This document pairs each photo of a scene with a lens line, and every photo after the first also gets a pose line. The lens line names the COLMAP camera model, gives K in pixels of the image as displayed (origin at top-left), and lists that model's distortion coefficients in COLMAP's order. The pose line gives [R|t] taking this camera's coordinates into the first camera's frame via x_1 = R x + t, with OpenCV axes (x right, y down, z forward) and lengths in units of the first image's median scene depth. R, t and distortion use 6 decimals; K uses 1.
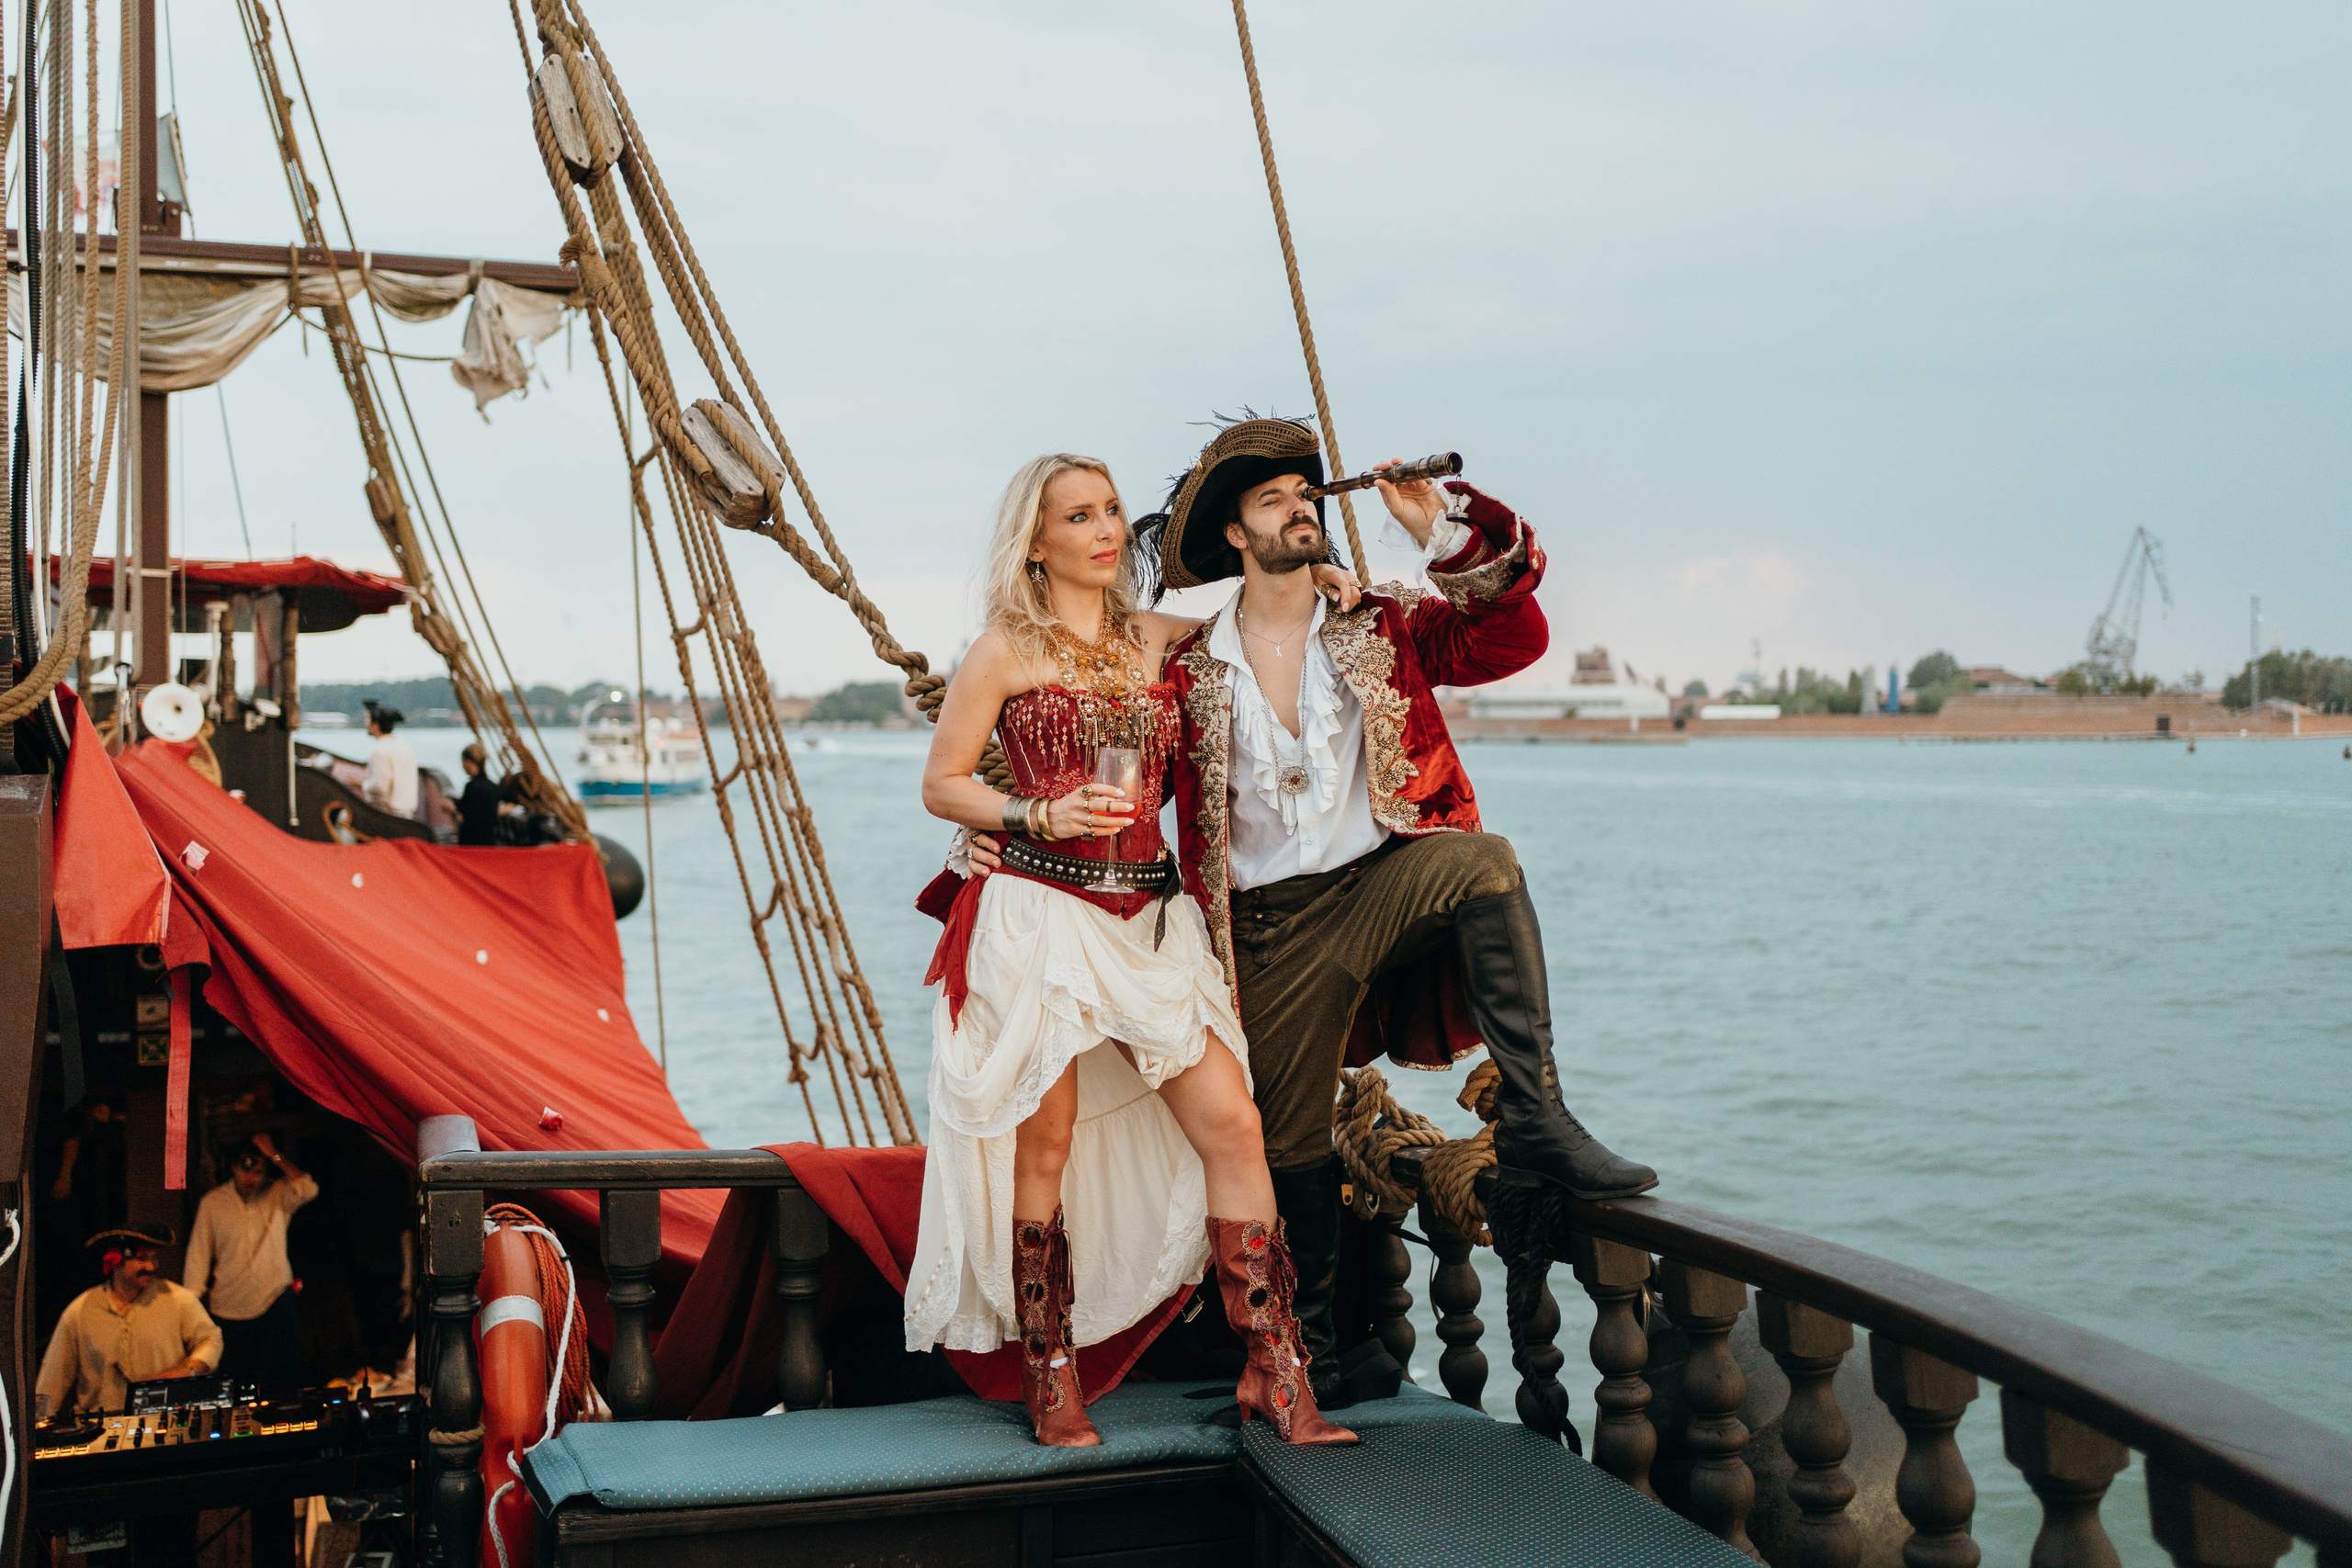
lens RADIAL K [[2404.9, 0, 1198.6], [0, 2404.9, 772.8], [0, 0, 1]] dist [-0.001014, 0.000000]
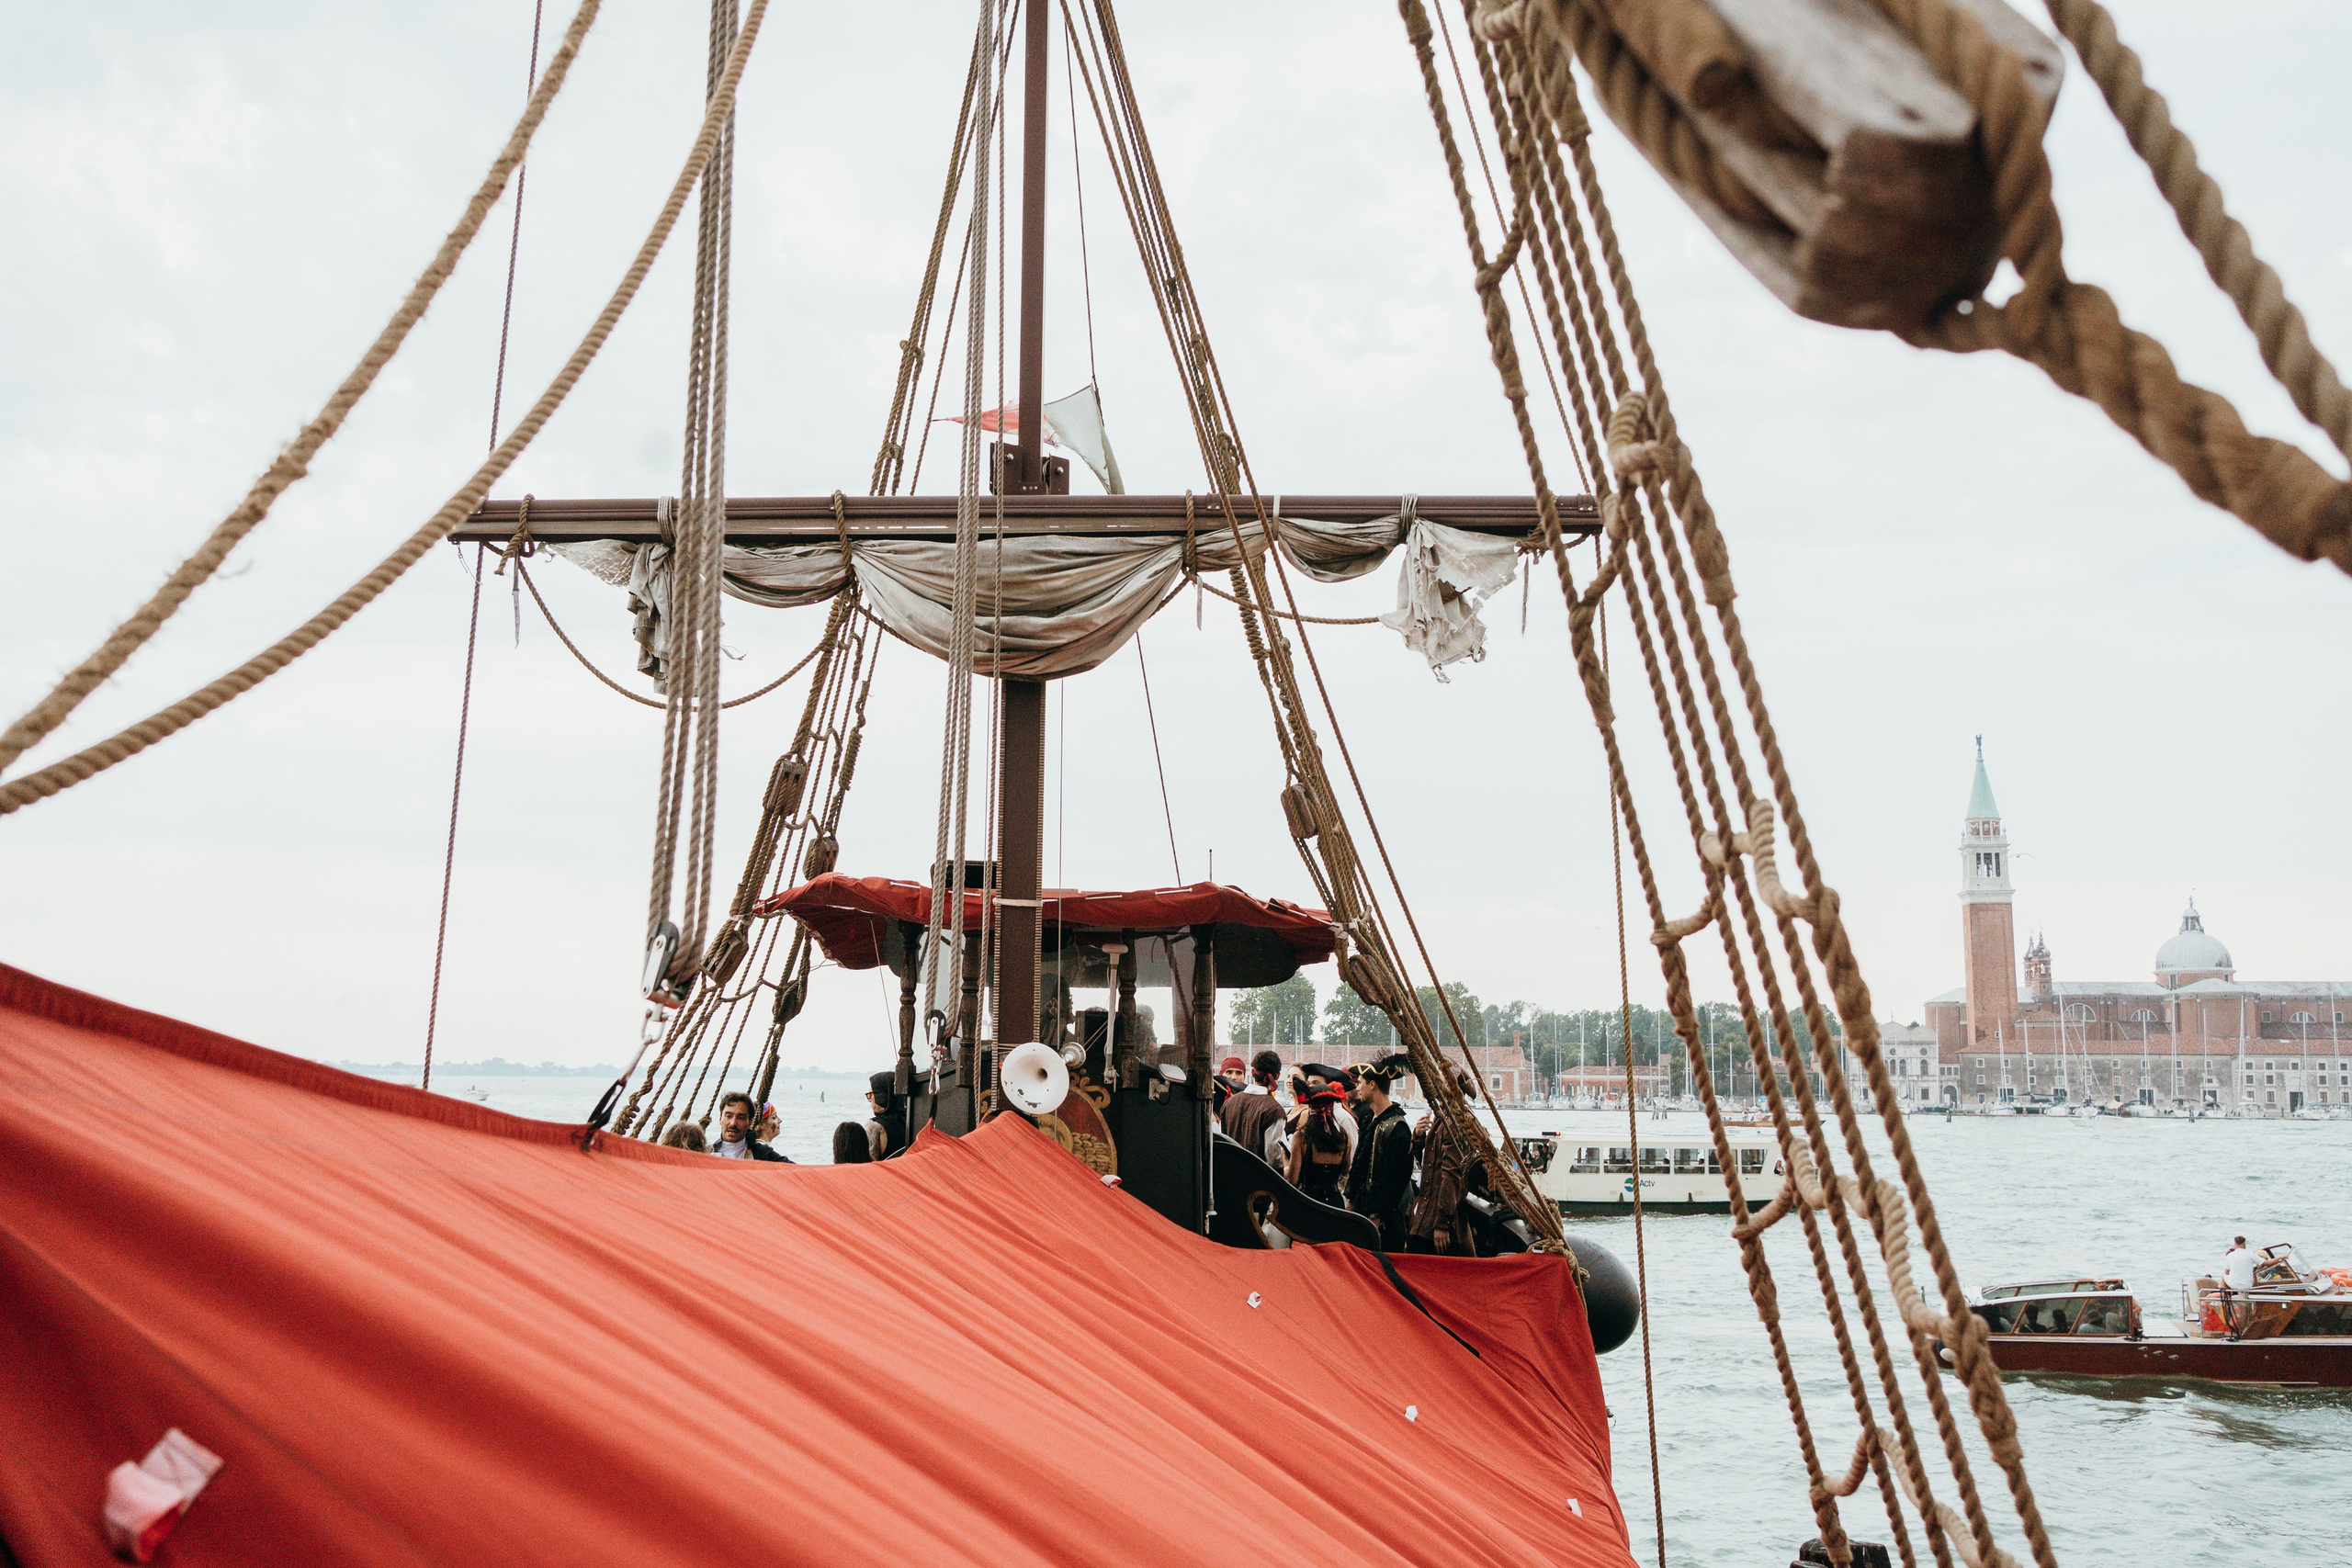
lens RADIAL K [[2404.9, 0, 1129.0], [0, 2404.9, 775.1], [0, 0, 1]] dist [-0.001014, 0.000000]
pose [[0.905395, -0.043997, -0.422285, -0.098078], [-0.020485, 0.988931, -0.146955, -0.012790], [0.424077, 0.141703, 0.894472, 0.470889]]
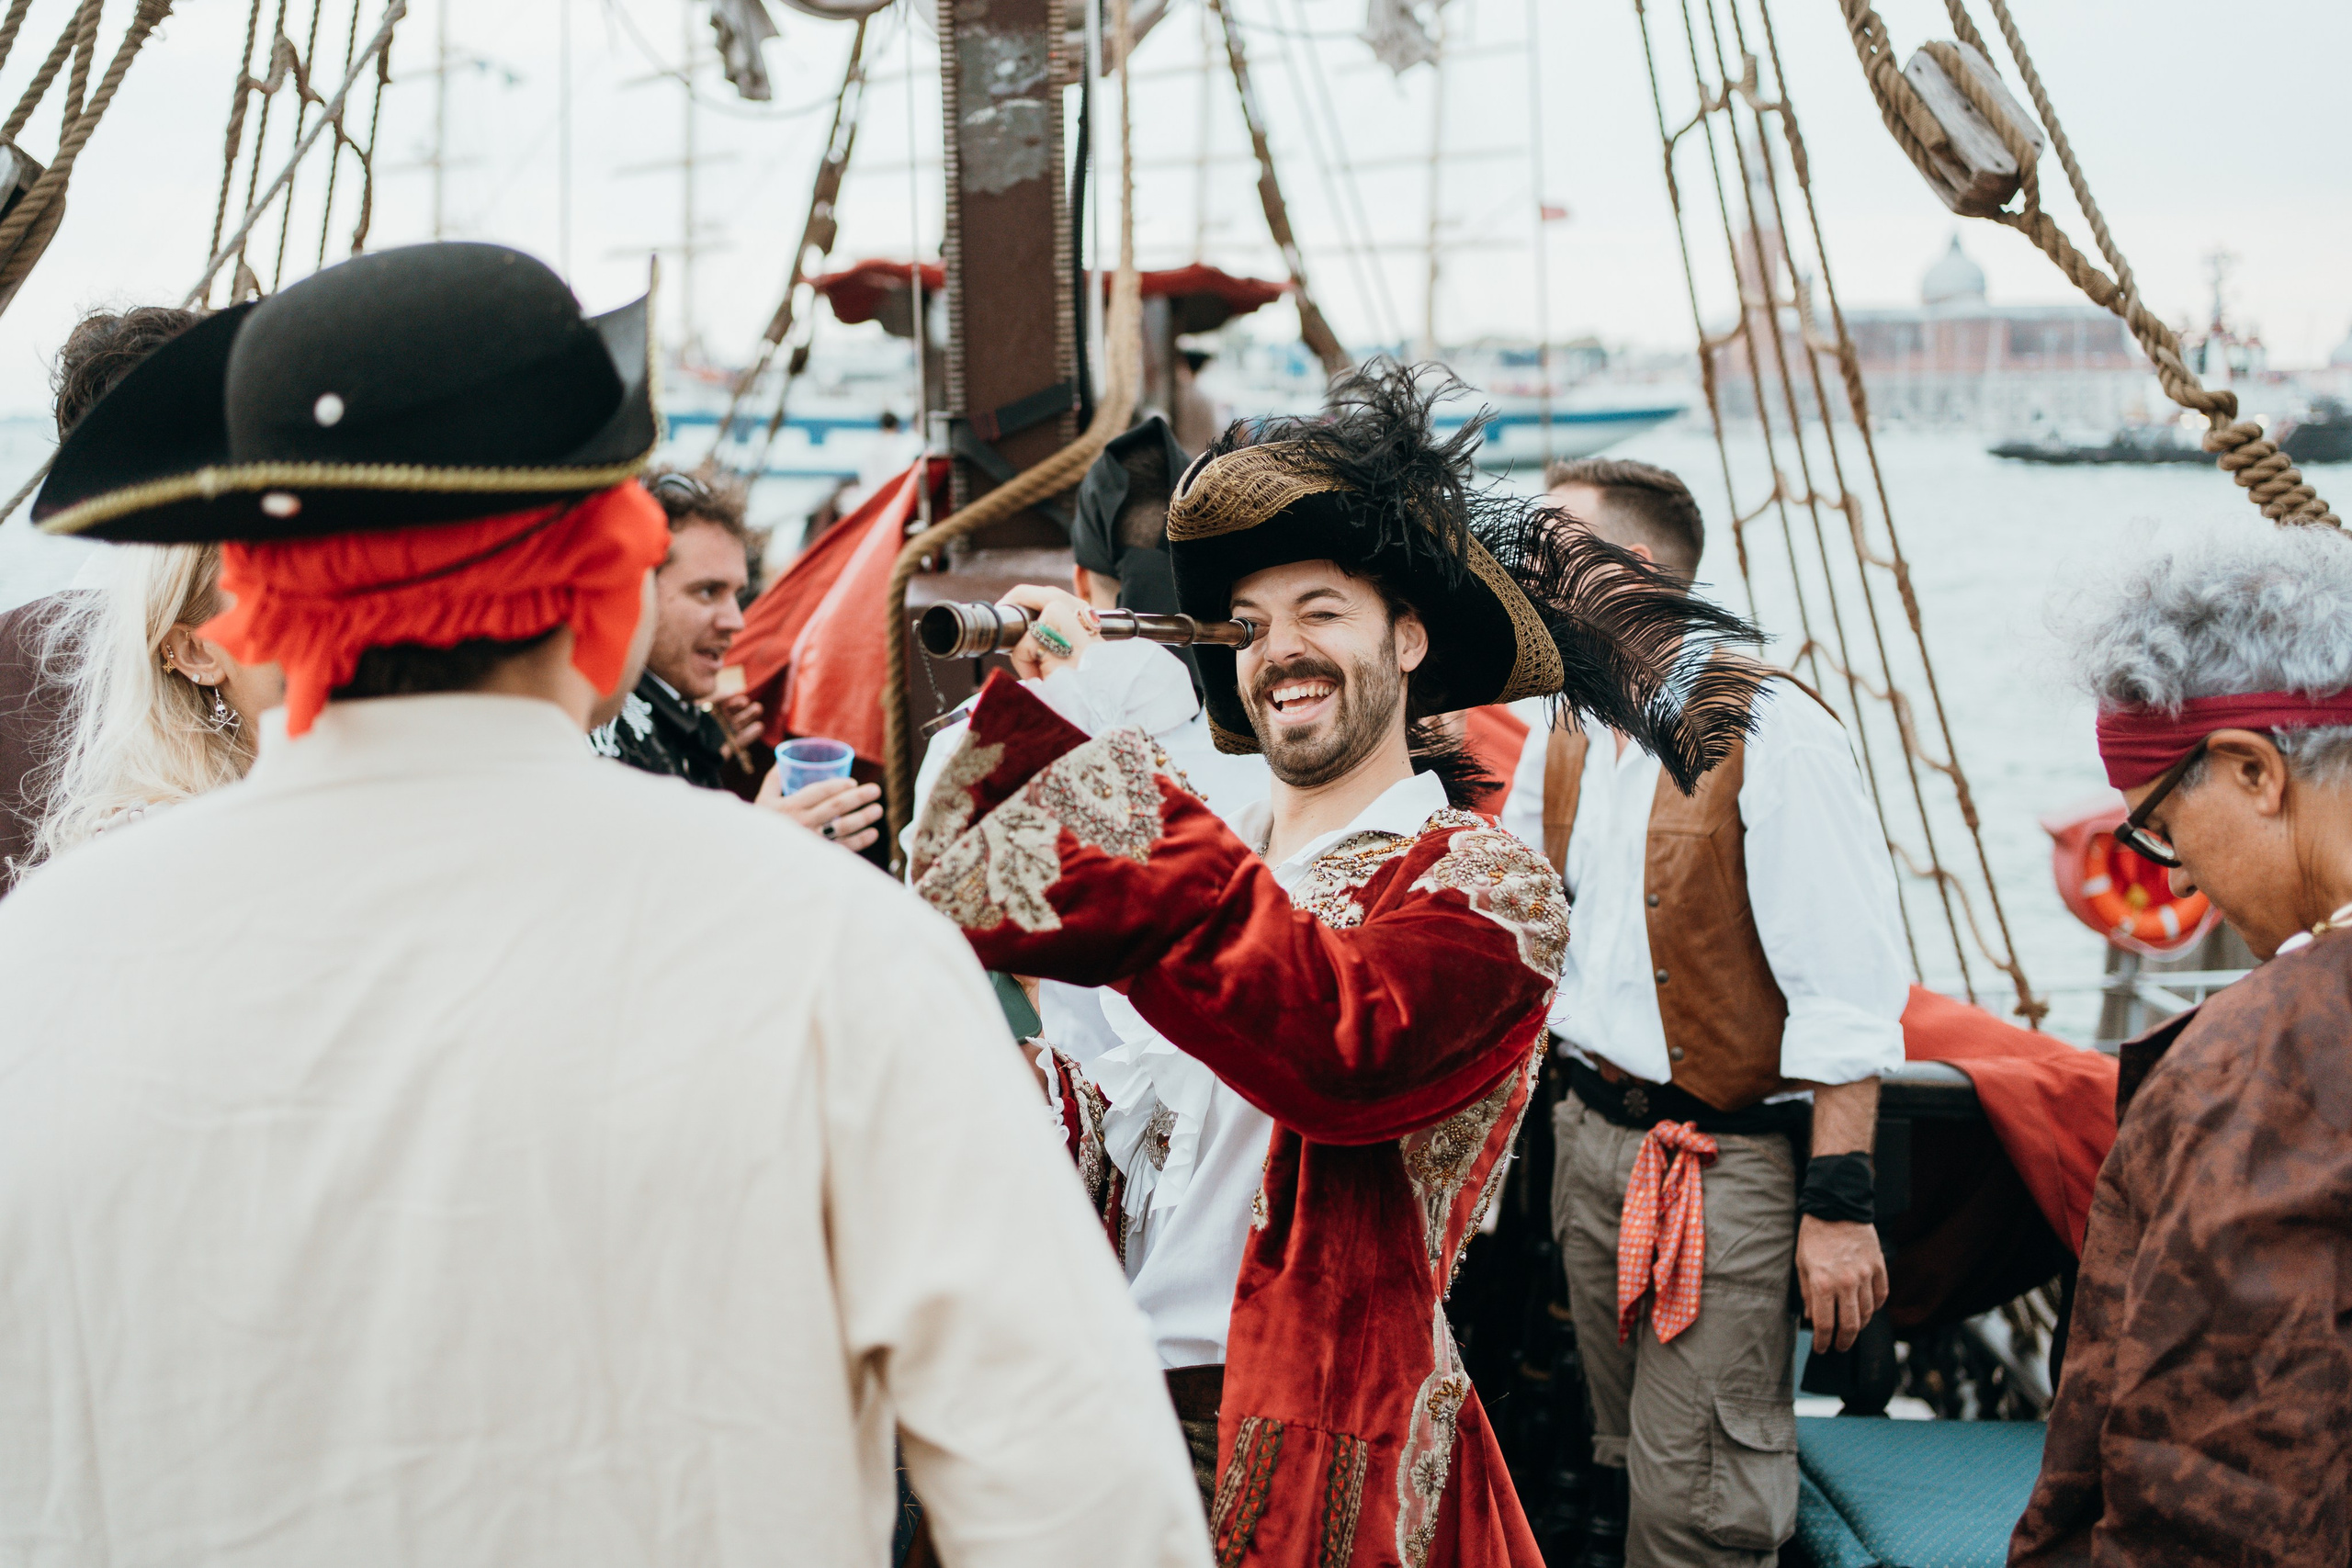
lens RADIAL K [[2404.9, 0, 1190.3], [0, 2404.9, 769.4], [0, 0, 1]] dist [-0.001014, 0.000000]
pose [[0.947715, 0.043126, -0.316190, -0.110511], [-0.003262, 0.992084, 0.125535, -0.015916], [0.319101, -0.117940, 0.940353, 0.127177]]
